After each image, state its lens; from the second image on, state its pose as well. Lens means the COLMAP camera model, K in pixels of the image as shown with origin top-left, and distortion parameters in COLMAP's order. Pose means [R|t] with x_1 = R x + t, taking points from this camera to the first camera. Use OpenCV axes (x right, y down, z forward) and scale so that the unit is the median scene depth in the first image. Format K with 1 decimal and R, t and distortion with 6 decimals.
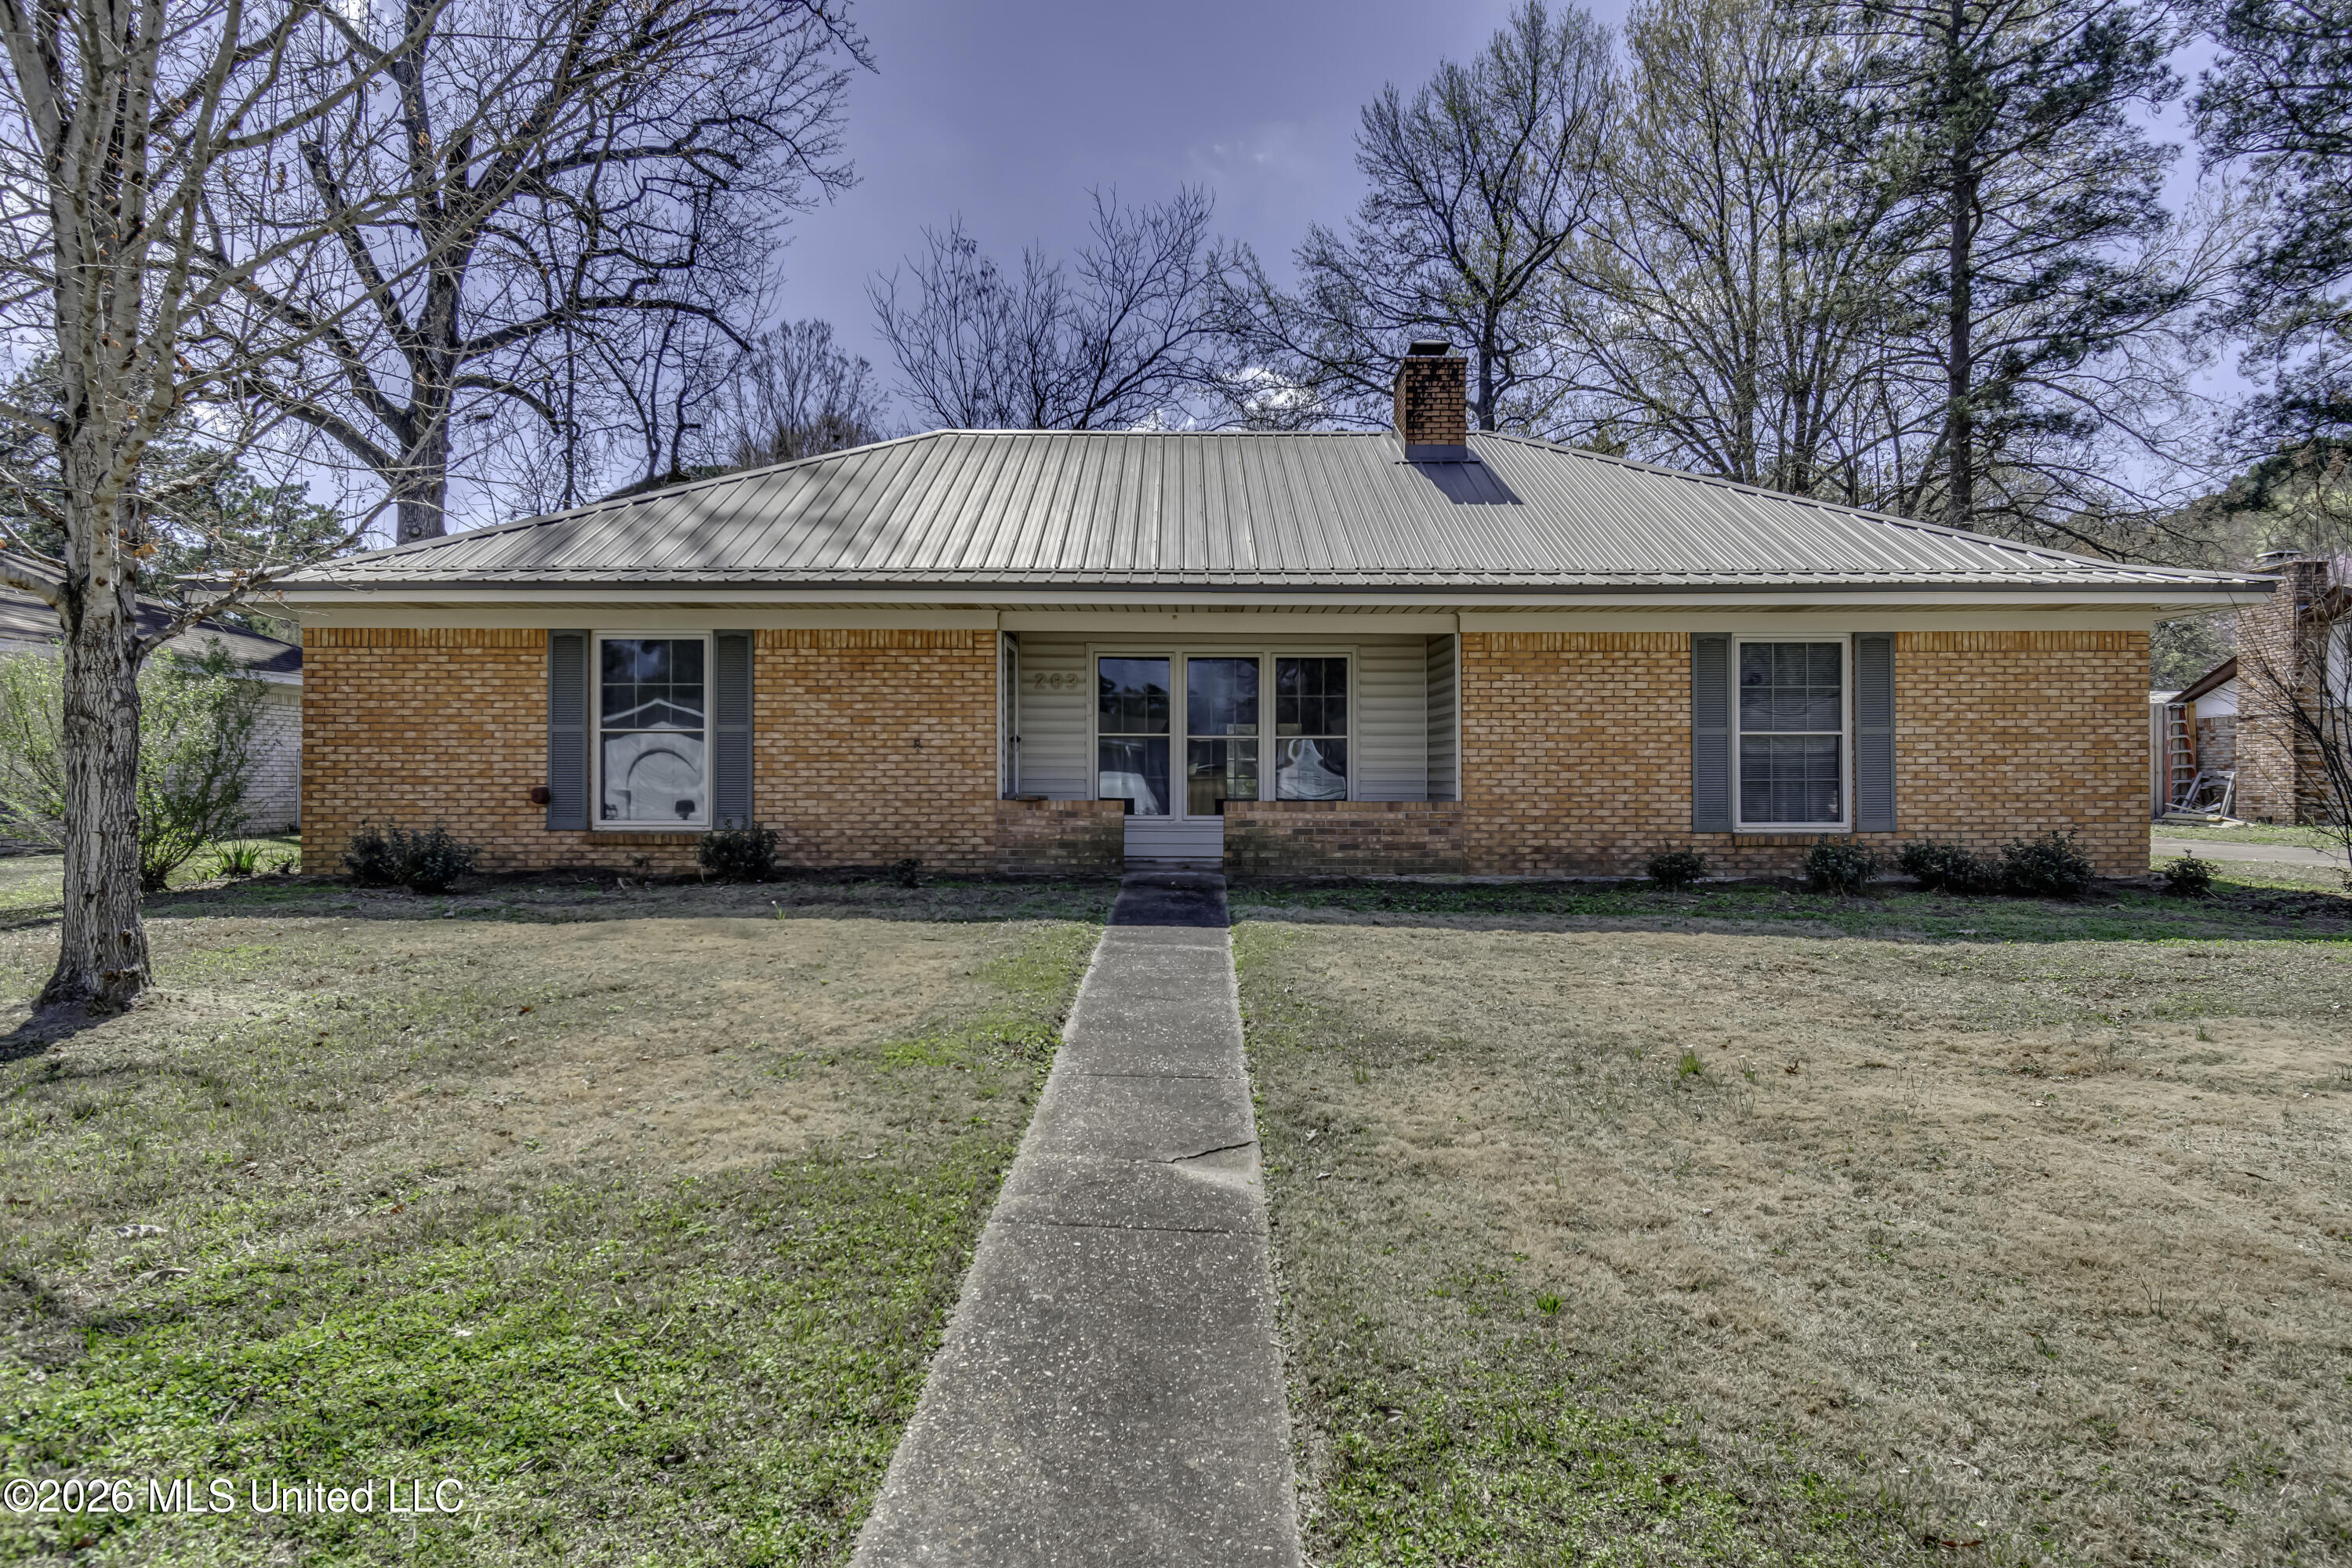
lens RADIAL K [[1419.6, 0, 1169.7], [0, 1419.6, 774.0], [0, 0, 1]] dist [0.005077, 0.004809]
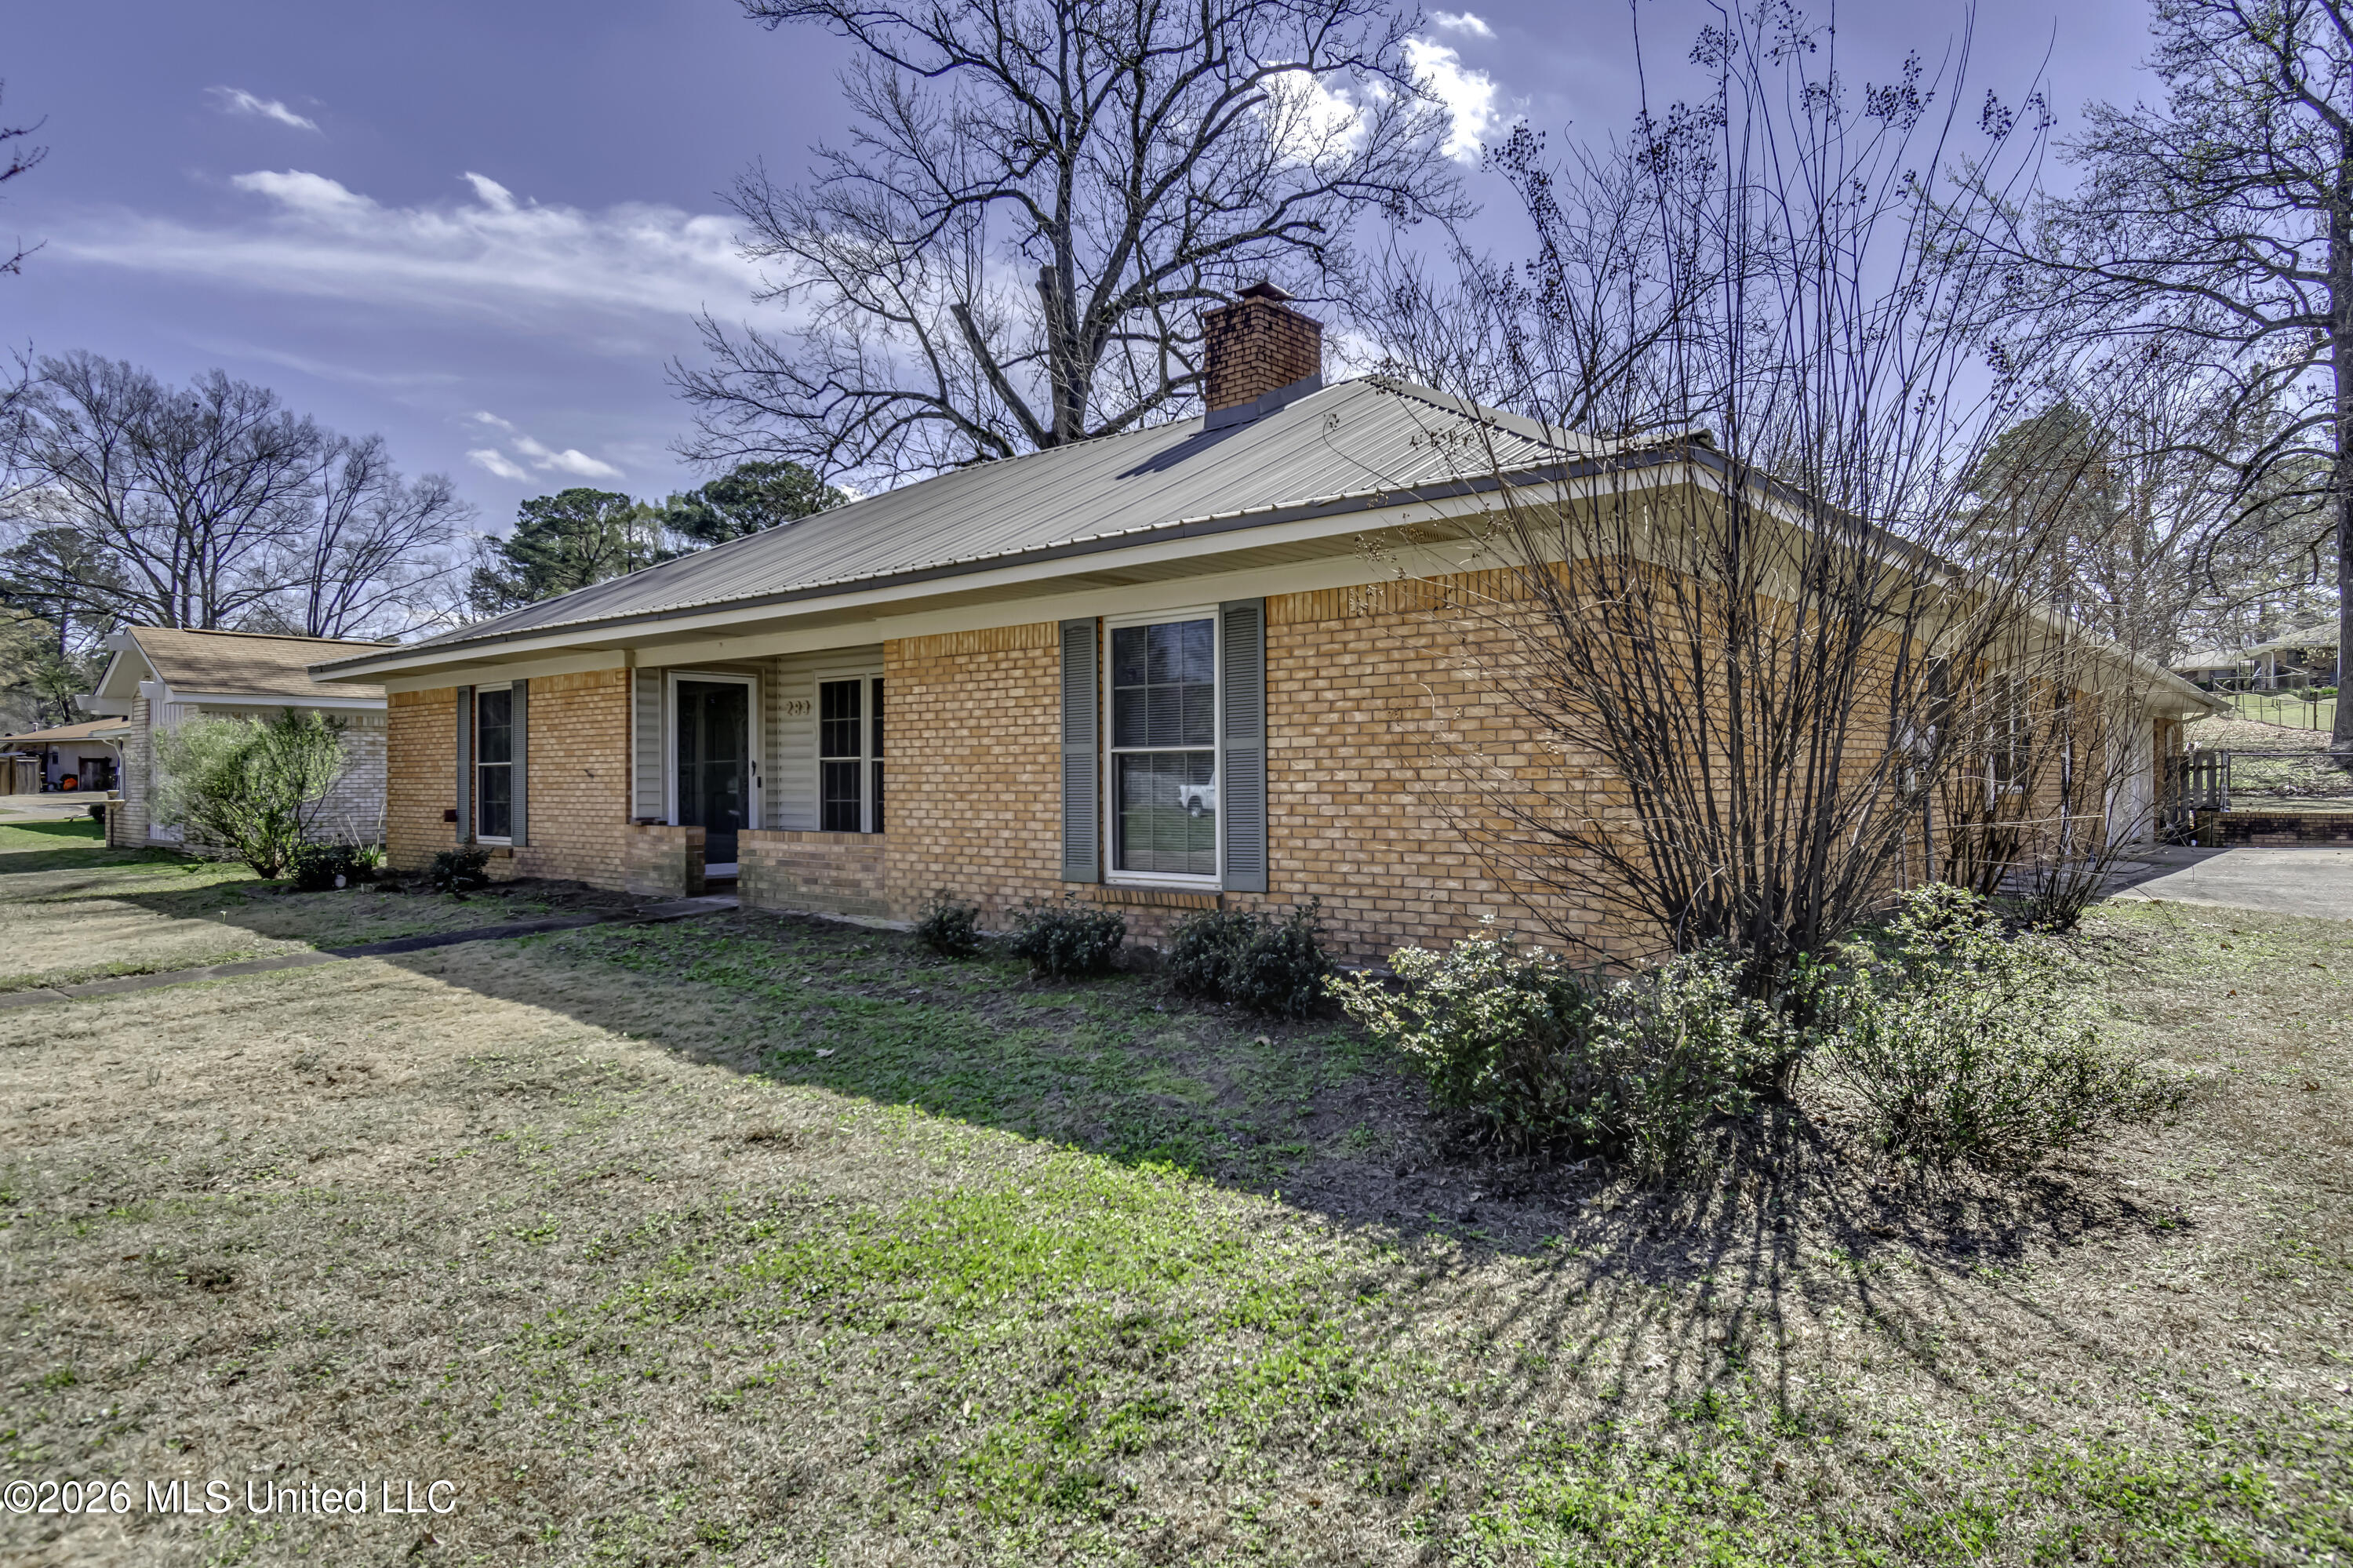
lens RADIAL K [[1310.9, 0, 1338.9], [0, 1310.9, 793.7], [0, 0, 1]] dist [0.002030, -0.001269]
pose [[0.800248, 0.001677, -0.599666, 0.889242], [0.010061, 0.999818, 0.016223, -0.015718], [0.599584, -0.019016, 0.800086, 0.509985]]
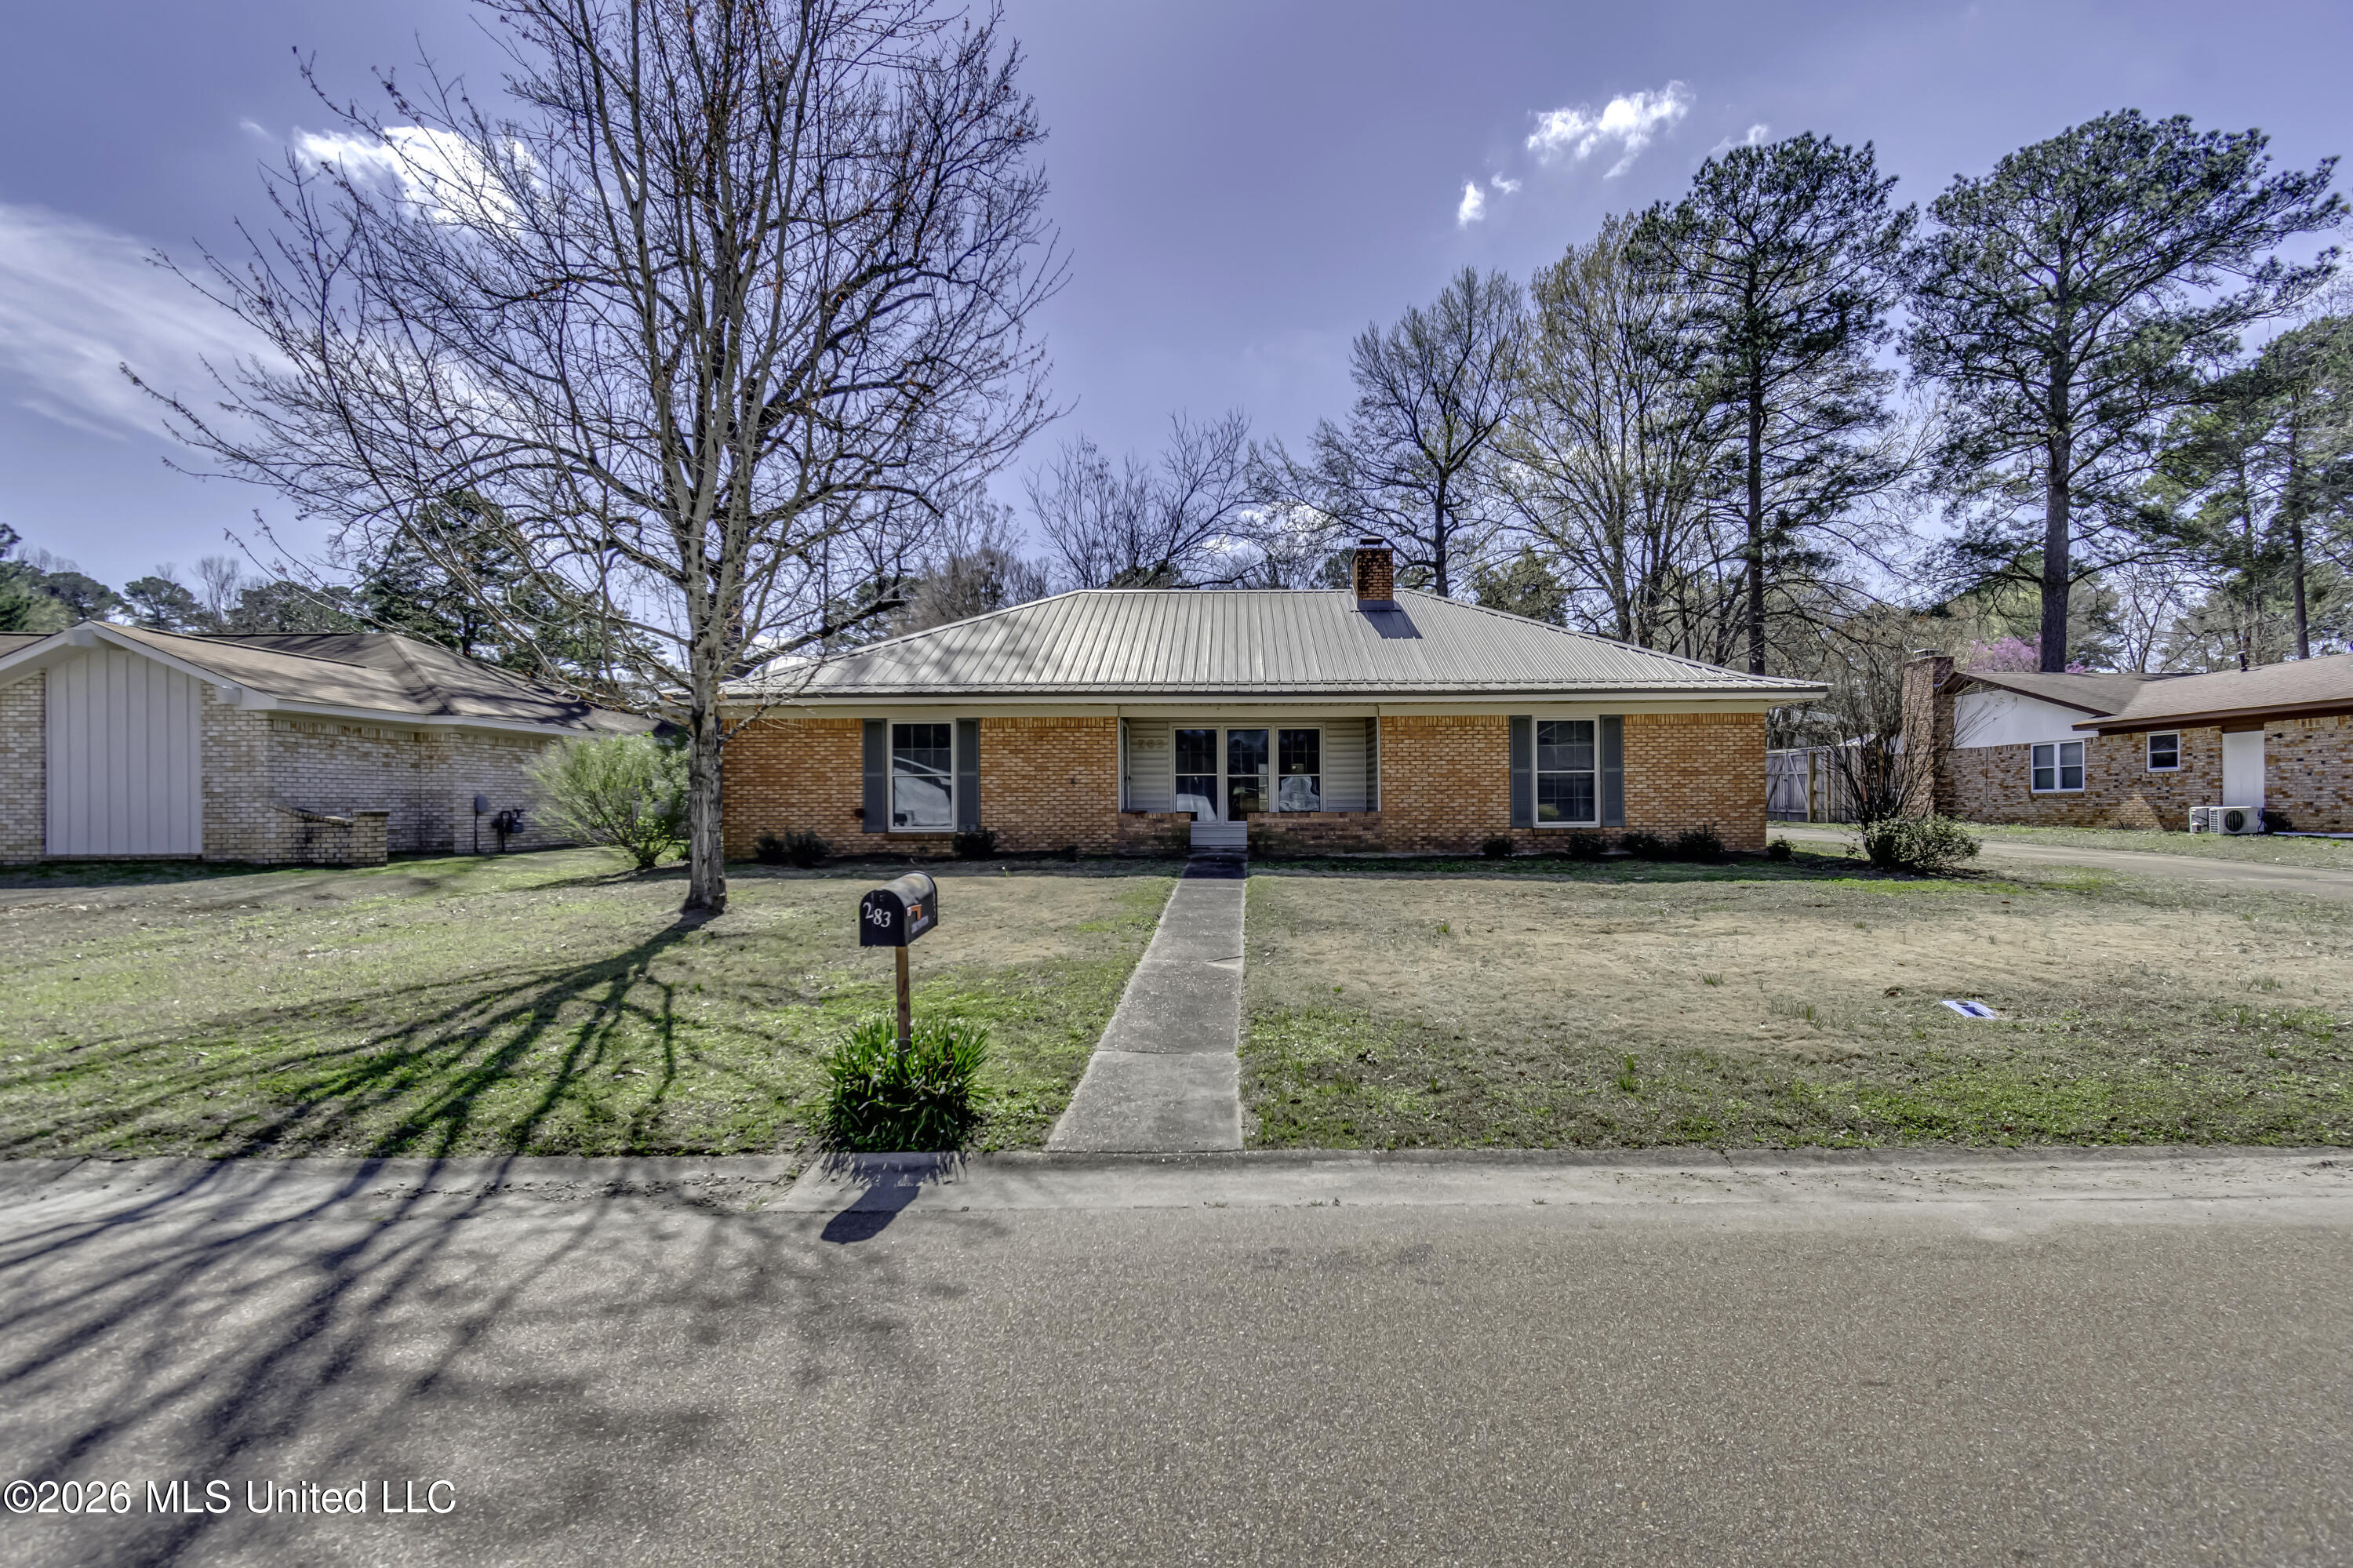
lens RADIAL K [[1039.7, 0, 1248.0], [0, 1039.7, 805.4], [0, 0, 1]] dist [-0.000402, -0.000503]
pose [[0.999811, -0.008832, 0.017297, 0.016598], [0.008668, 0.999917, 0.009508, -0.002305], [-0.017380, -0.009356, 0.999805, -0.287410]]
